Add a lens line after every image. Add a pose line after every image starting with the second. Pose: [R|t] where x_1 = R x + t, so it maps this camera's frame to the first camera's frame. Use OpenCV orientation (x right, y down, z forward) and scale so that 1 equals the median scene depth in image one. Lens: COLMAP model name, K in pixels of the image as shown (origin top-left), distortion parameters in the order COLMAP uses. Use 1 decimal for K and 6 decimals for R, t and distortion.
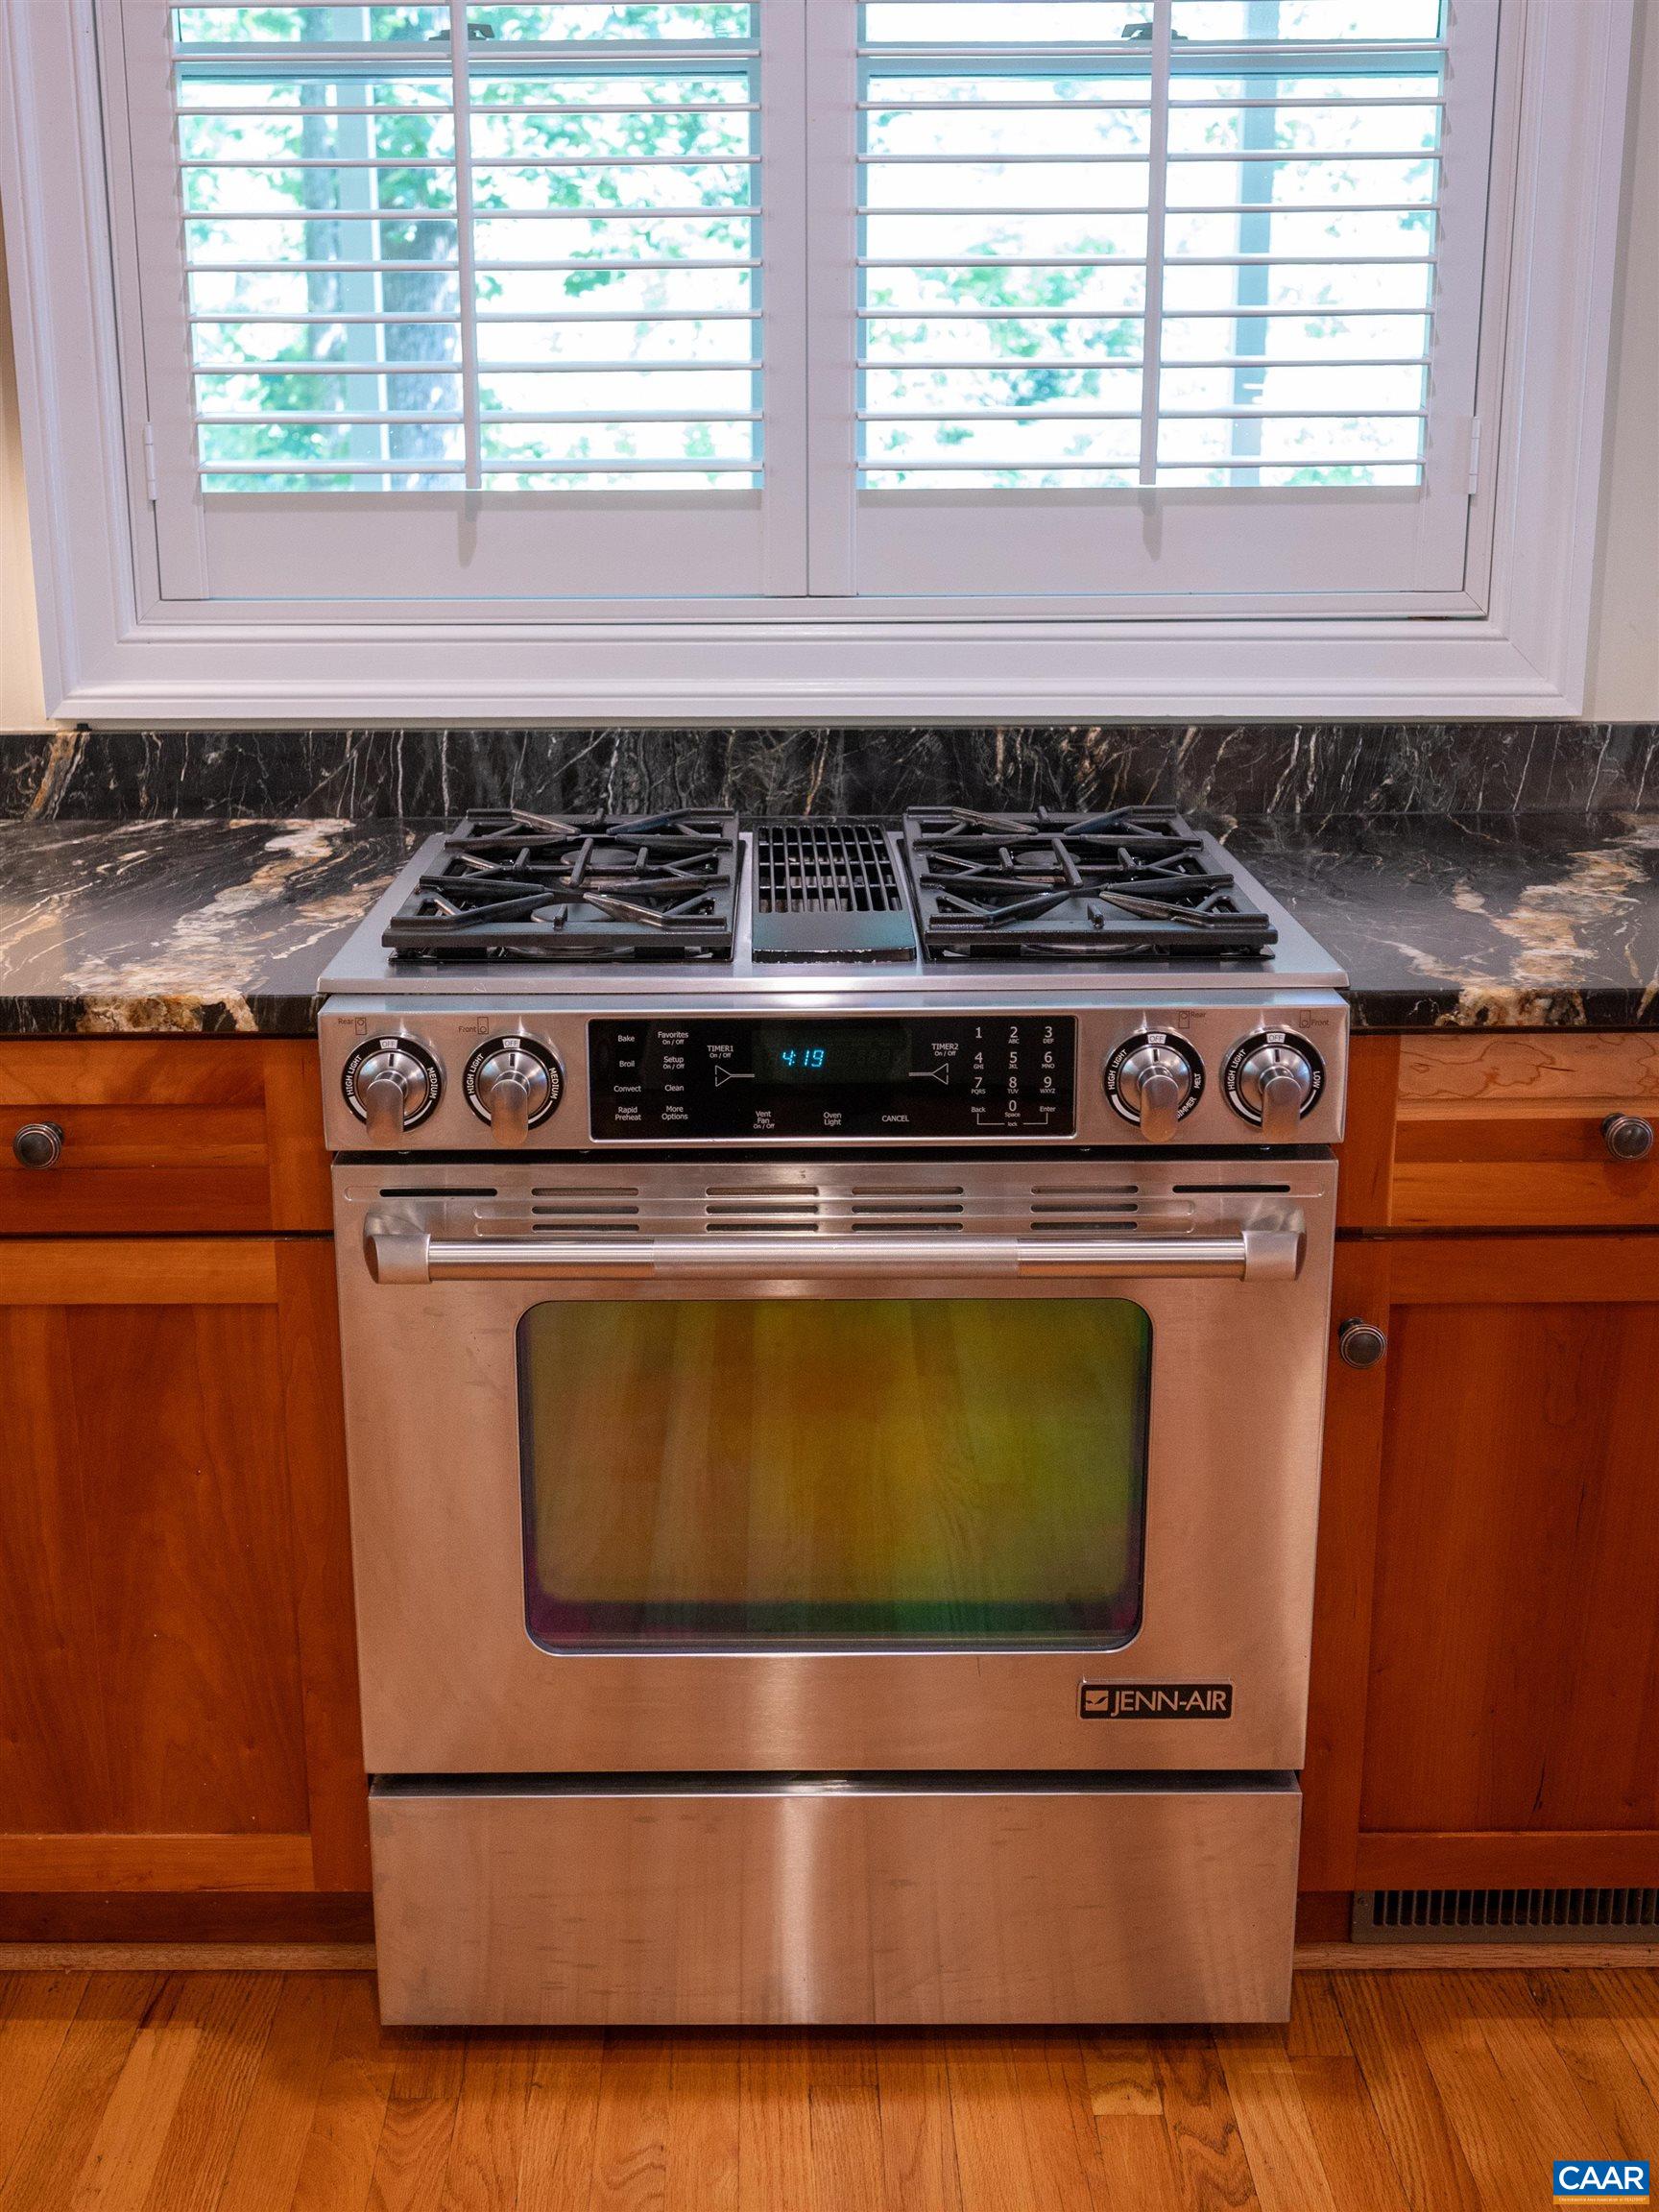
lens RADIAL K [[2315.6, 0, 768.4], [0, 2315.6, 964.2], [0, 0, 1]] dist [-0.028192, 0.000000]
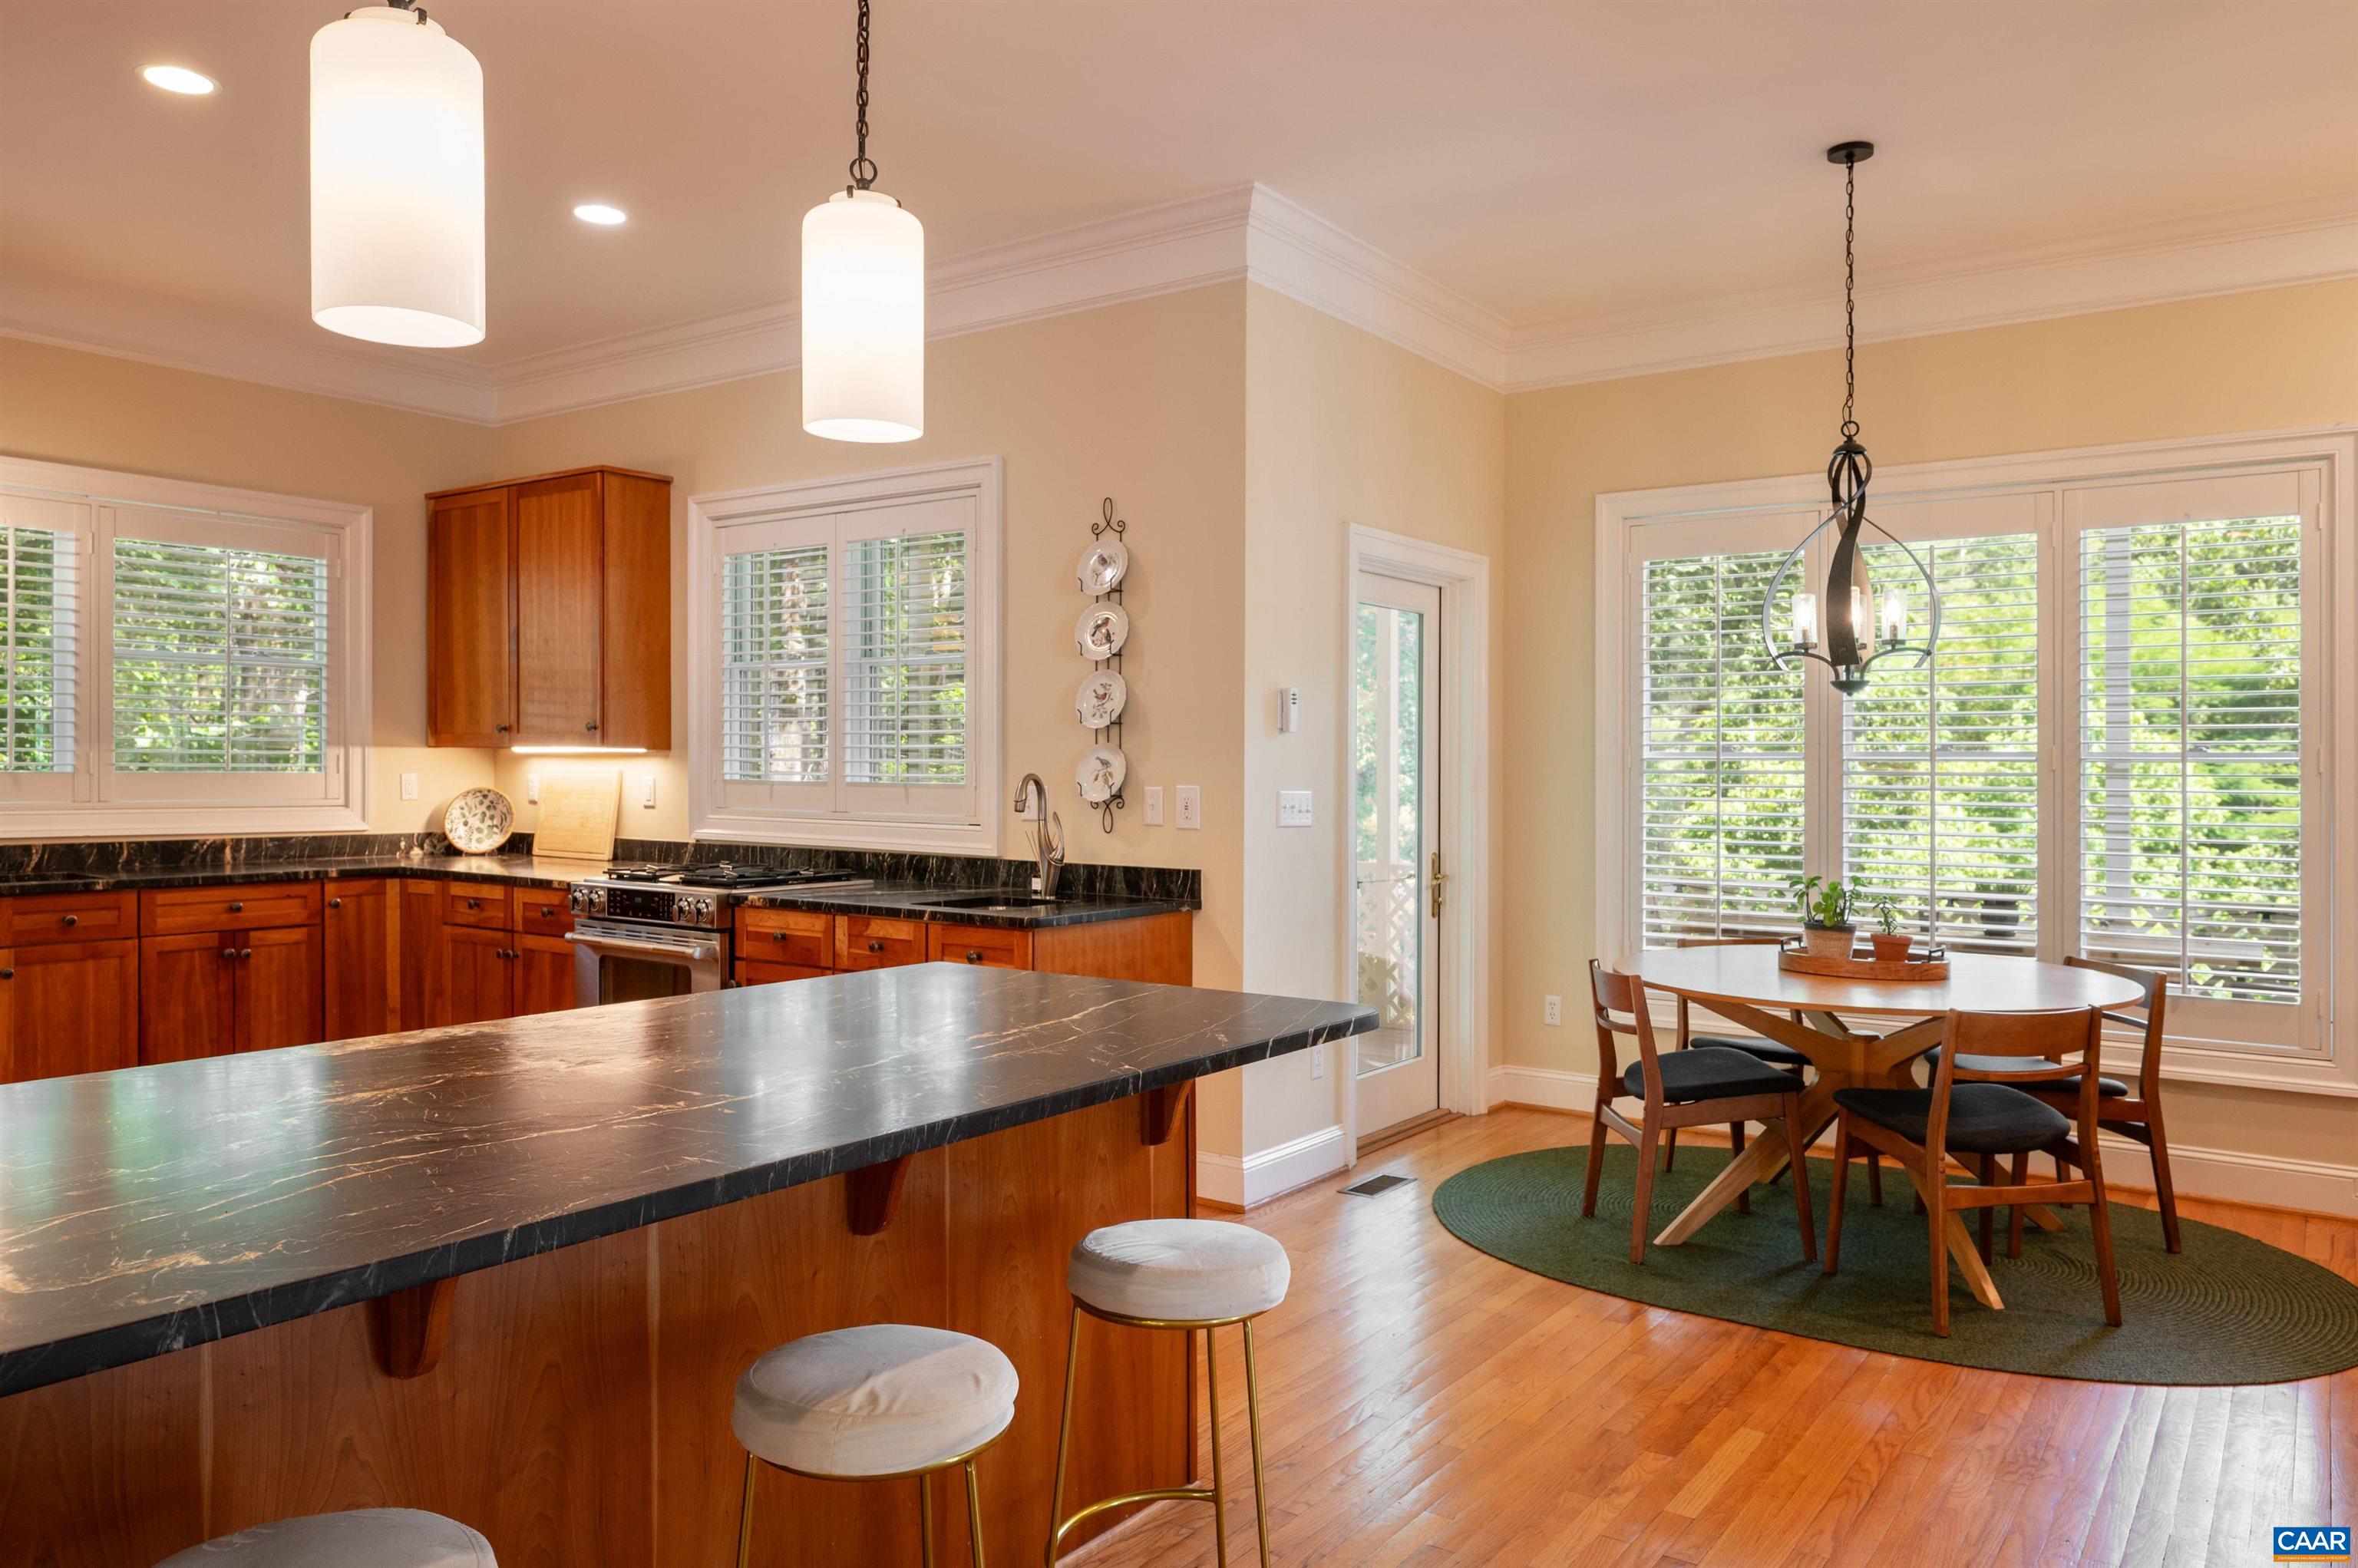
lens RADIAL K [[1577.6, 0, 1178.2], [0, 1577.6, 777.4], [0, 0, 1]] dist [-0.062130, -0.001060]
pose [[0.811106, 0.015861, -0.584684, 2.397896], [-0.149204, 0.972171, -0.180612, 0.182966], [0.565548, 0.233733, 0.790901, -0.769550]]
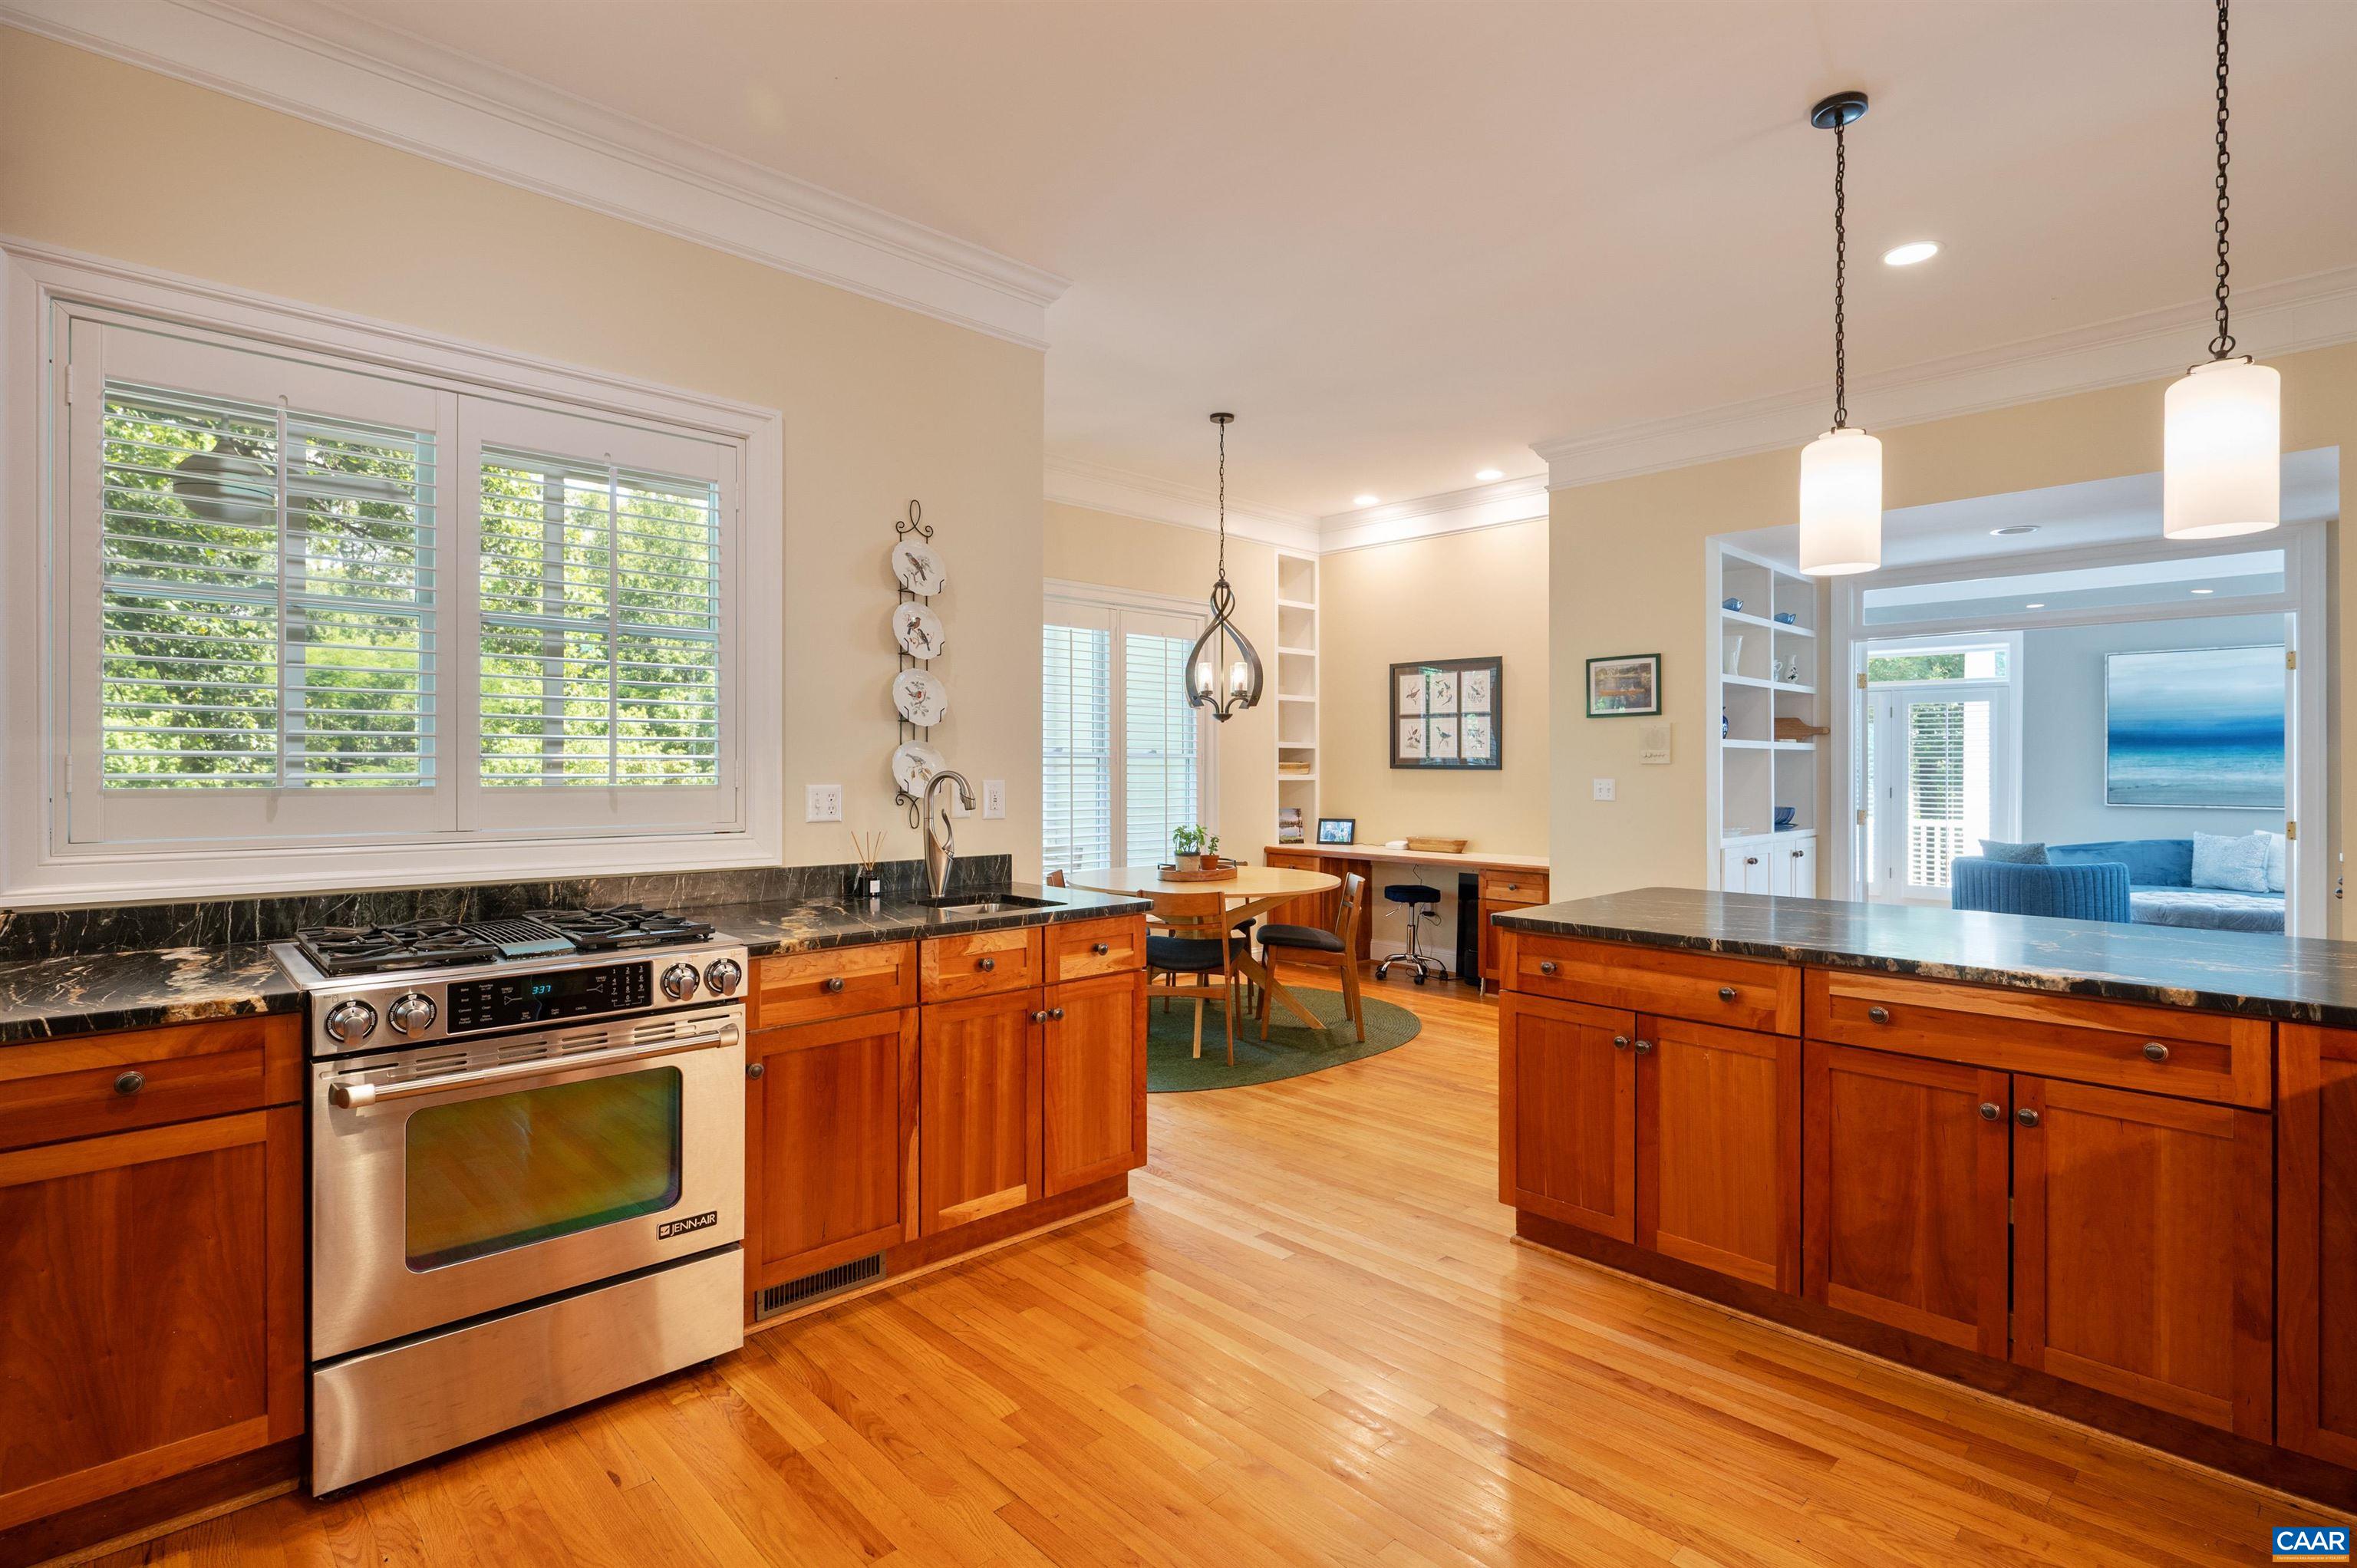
lens RADIAL K [[1139.0, 0, 1186.0], [0, 1139.0, 764.9], [0, 0, 1]] dist [-0.000904, 0.000442]
pose [[0.723504, 0.009248, 0.690258, -0.324210], [0.156983, 0.971509, -0.177559, 0.126737], [-0.672234, 0.236823, 0.701439, -0.423621]]
